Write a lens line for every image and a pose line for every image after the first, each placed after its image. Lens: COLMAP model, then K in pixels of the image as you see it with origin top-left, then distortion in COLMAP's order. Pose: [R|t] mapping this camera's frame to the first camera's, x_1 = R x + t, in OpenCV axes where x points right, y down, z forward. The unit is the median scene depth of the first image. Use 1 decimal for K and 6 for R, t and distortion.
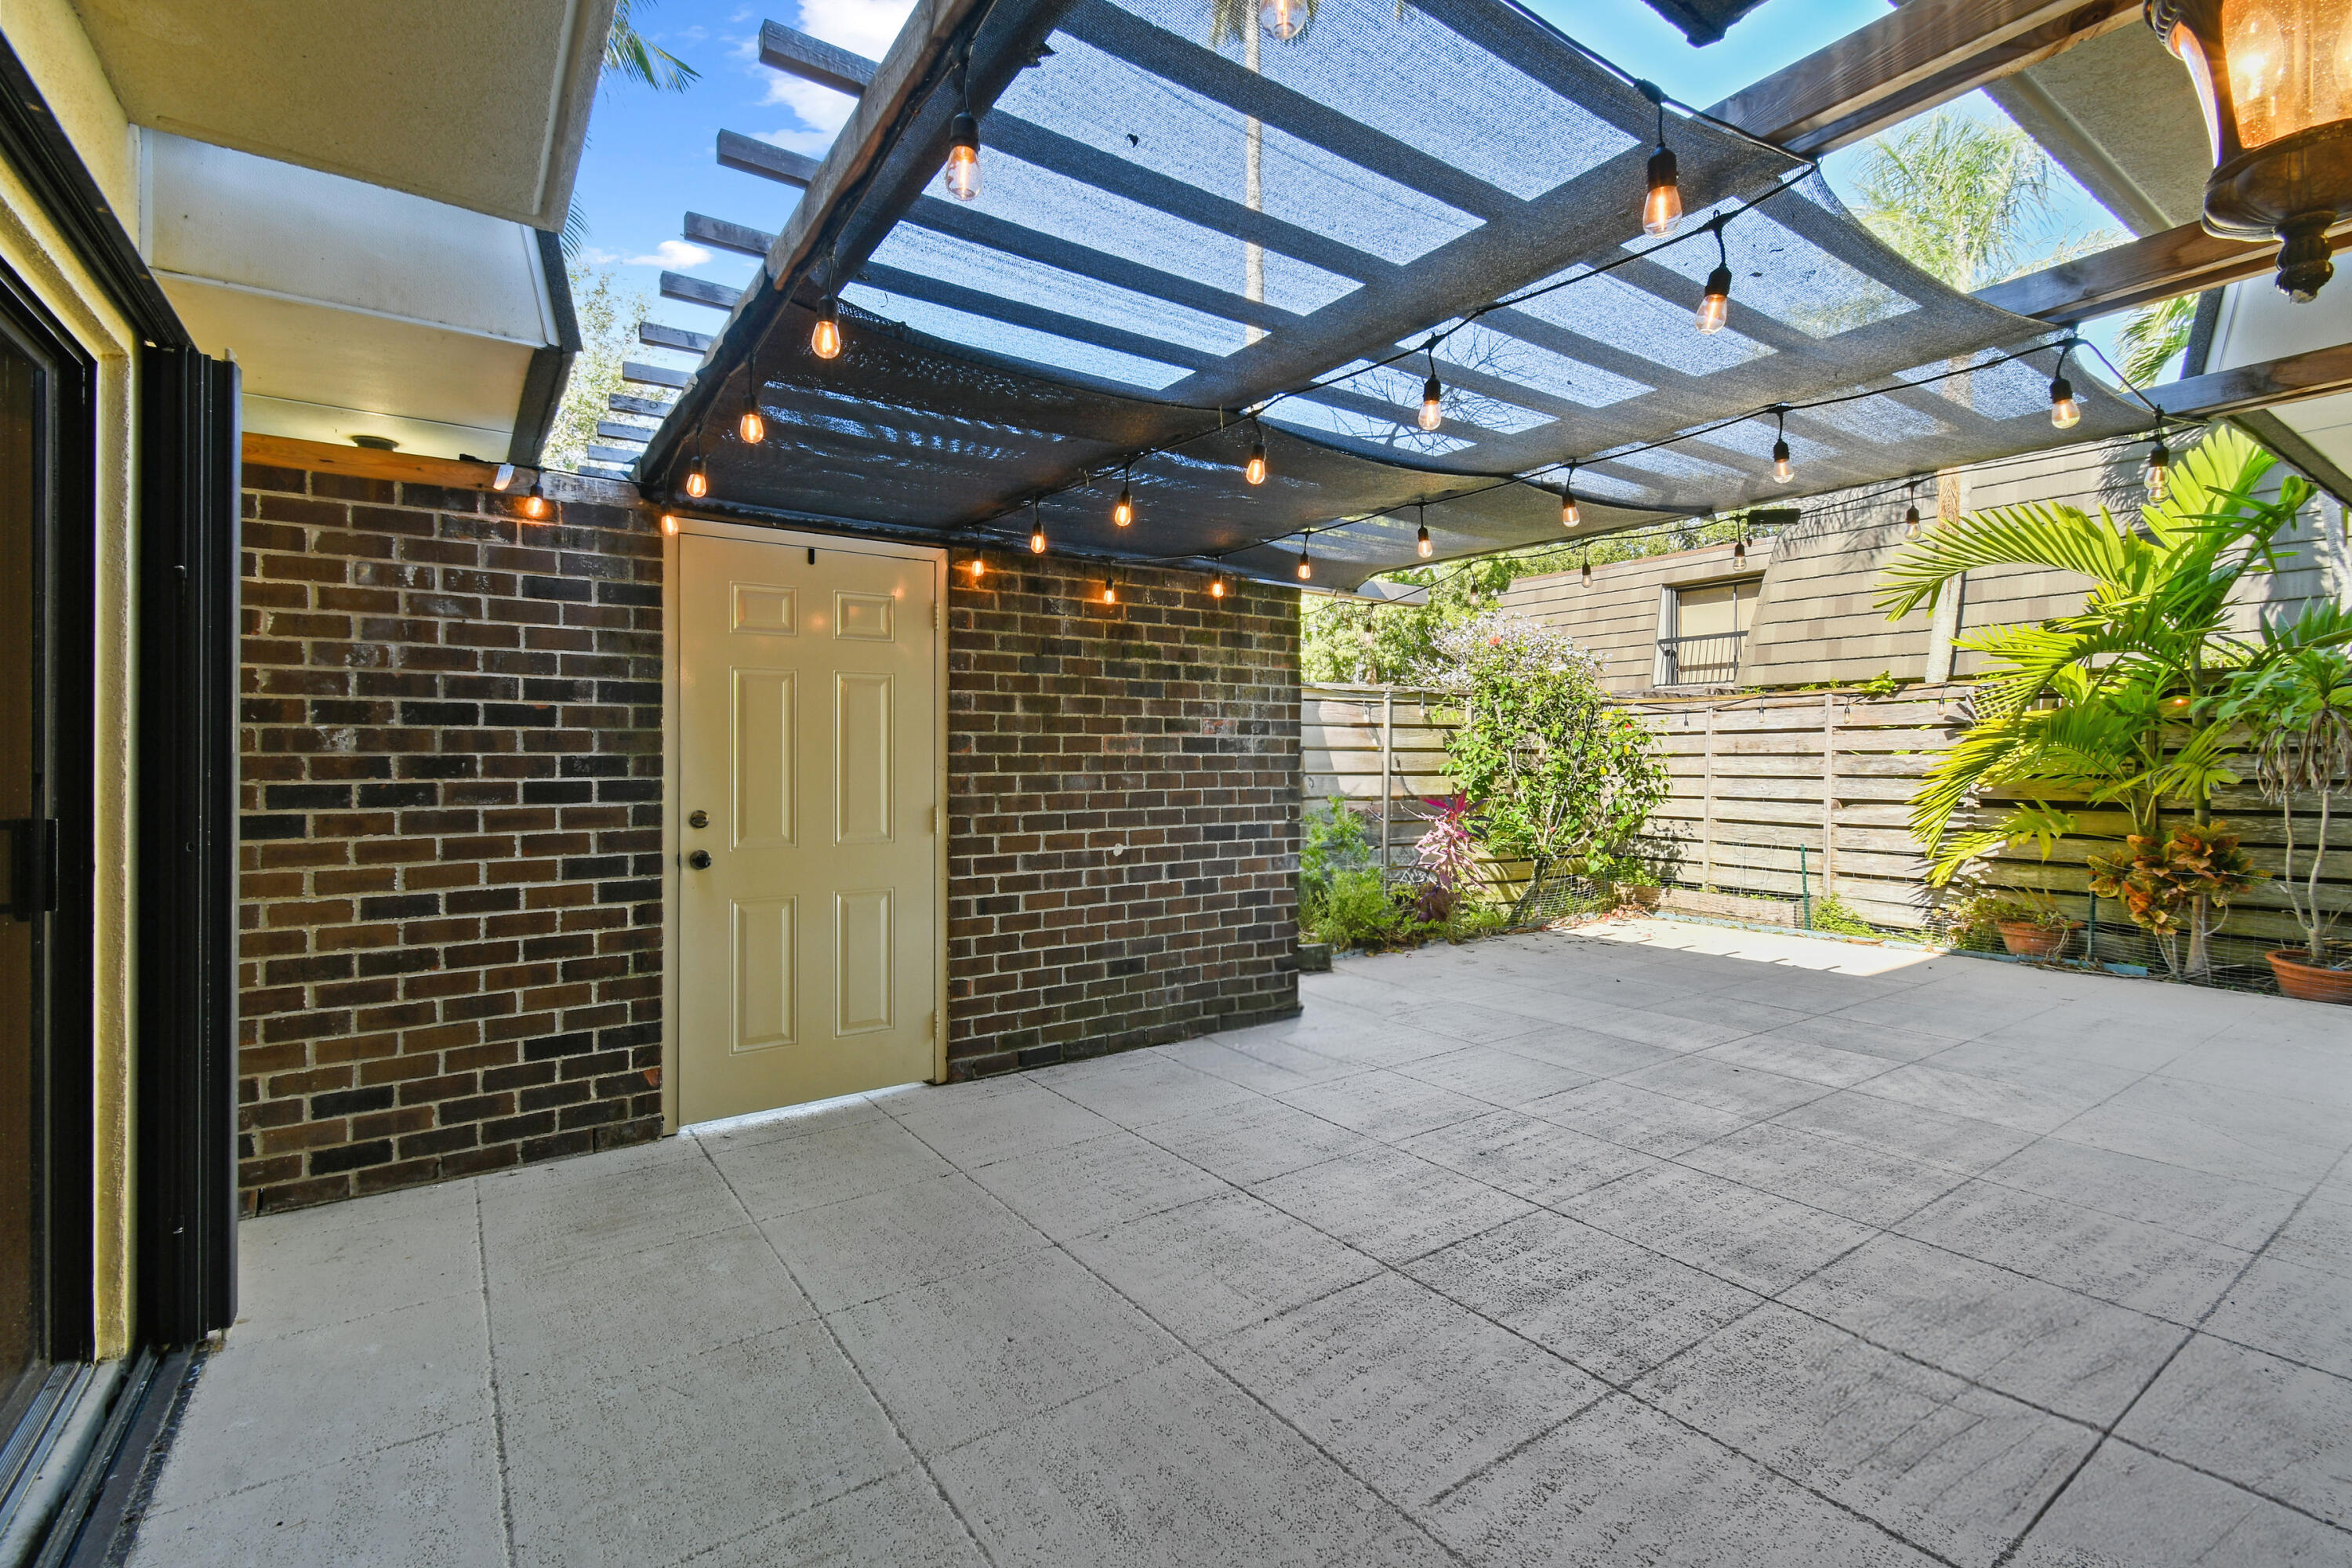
lens RADIAL K [[1047.1, 0, 1184.6], [0, 1047.1, 760.3], [0, 0, 1]] dist [0.010687, -0.005679]
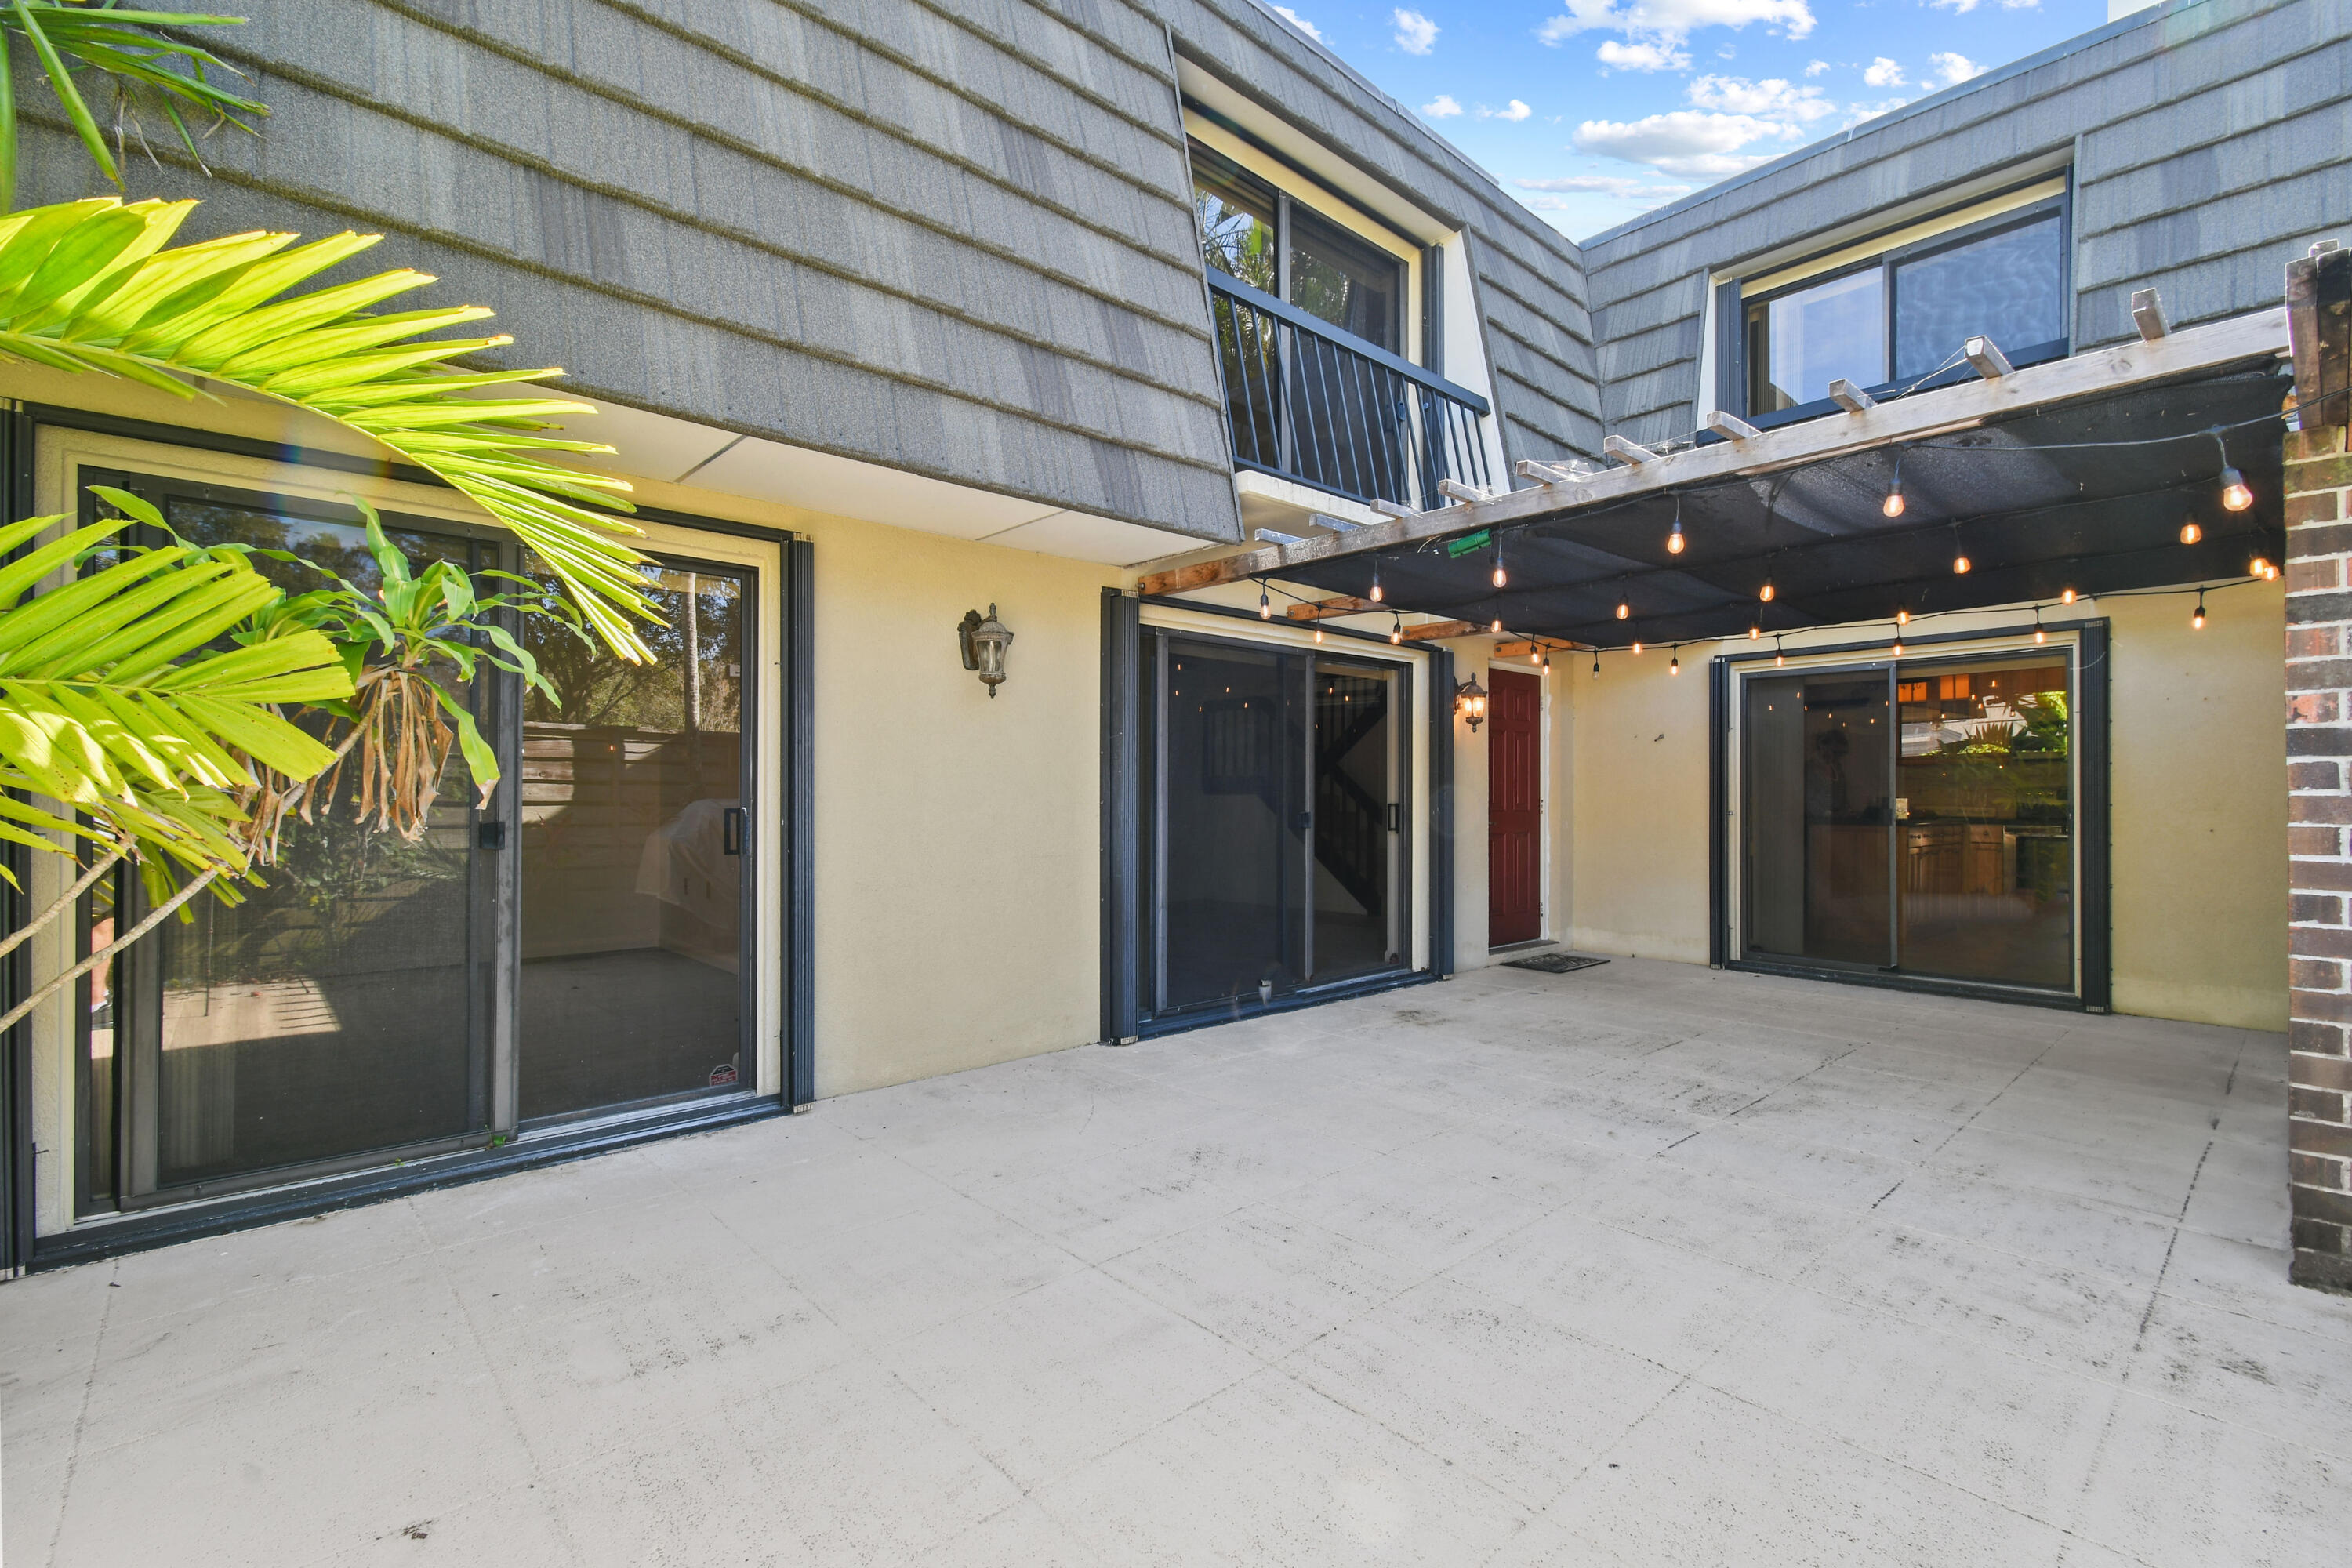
lens RADIAL K [[1047.3, 0, 1189.4], [0, 1047.3, 819.5], [0, 0, 1]] dist [-0.001096, -0.000509]
pose [[-0.991113, 0.004601, -0.132942, 0.796440], [0.001375, 0.999703, 0.024343, 0.011103], [0.133014, 0.023944, -0.990825, 1.617523]]
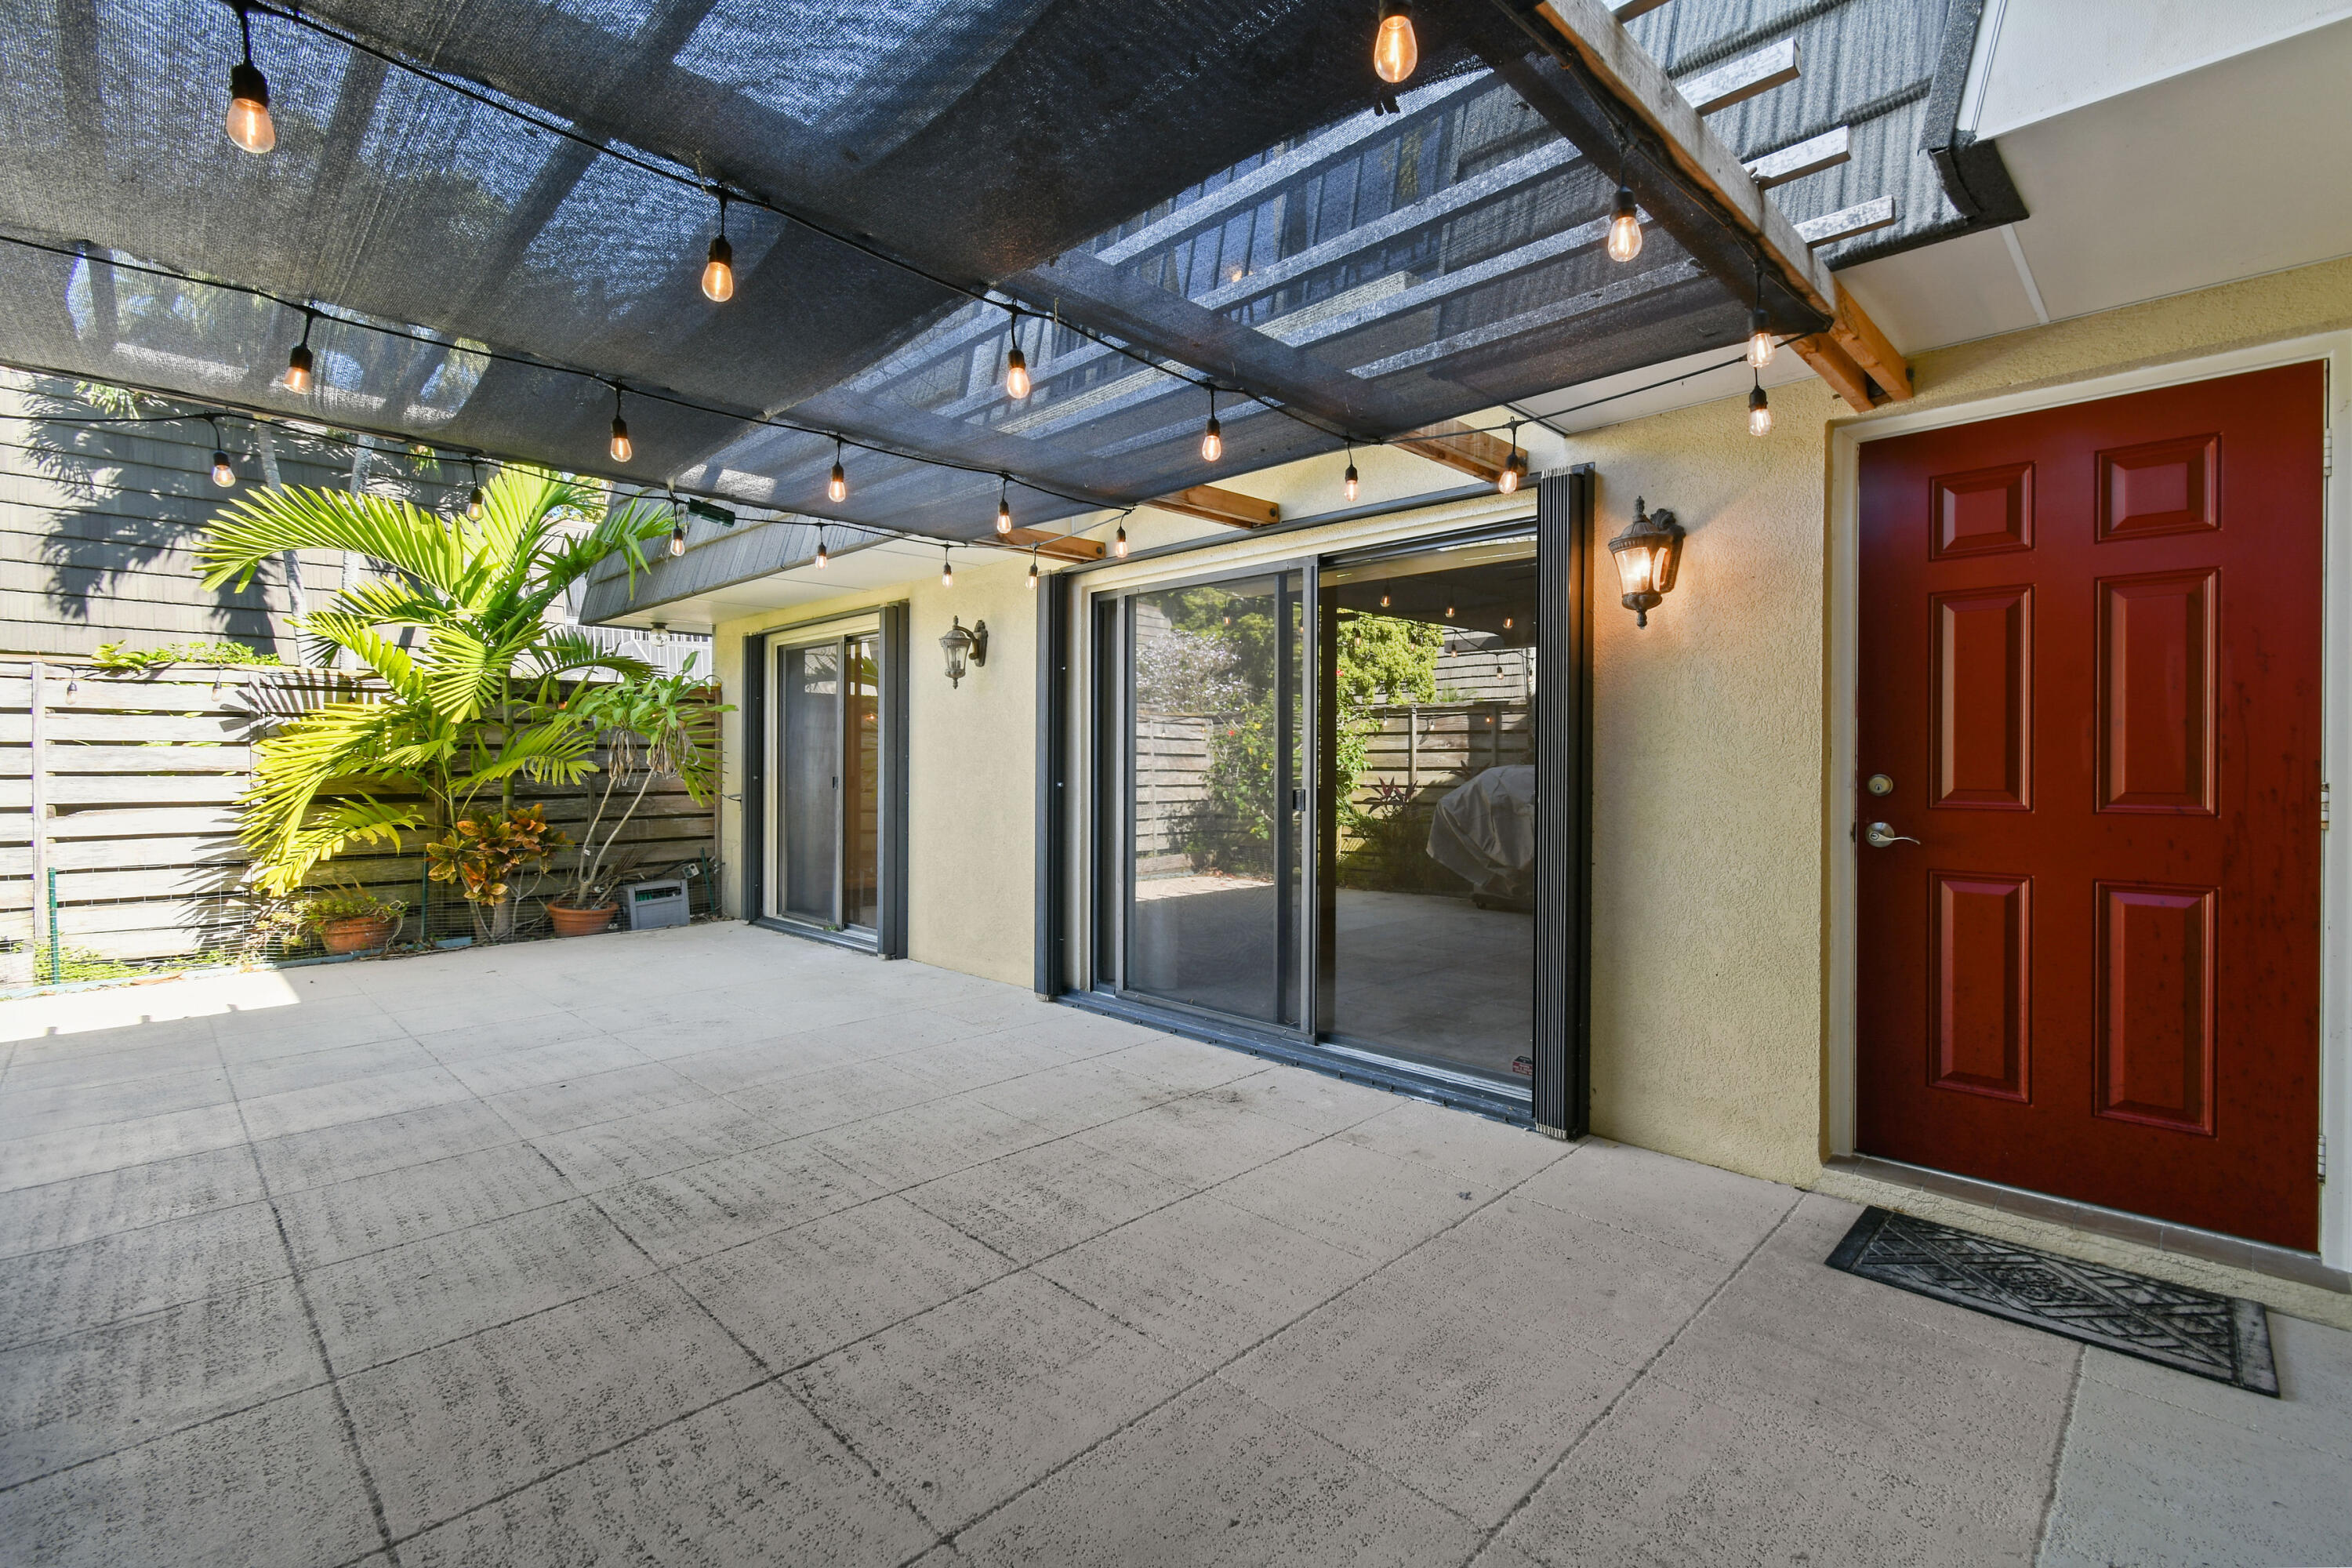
lens RADIAL K [[1047.1, 0, 1184.6], [0, 1047.1, 760.3], [0, 0, 1]] dist [0.010687, -0.005679]
pose [[-0.179943, 0.002455, 0.983674, -0.445557], [0.000110, 0.999997, -0.002476, 0.012165], [-0.983677, -0.000338, -0.179942, 0.590591]]
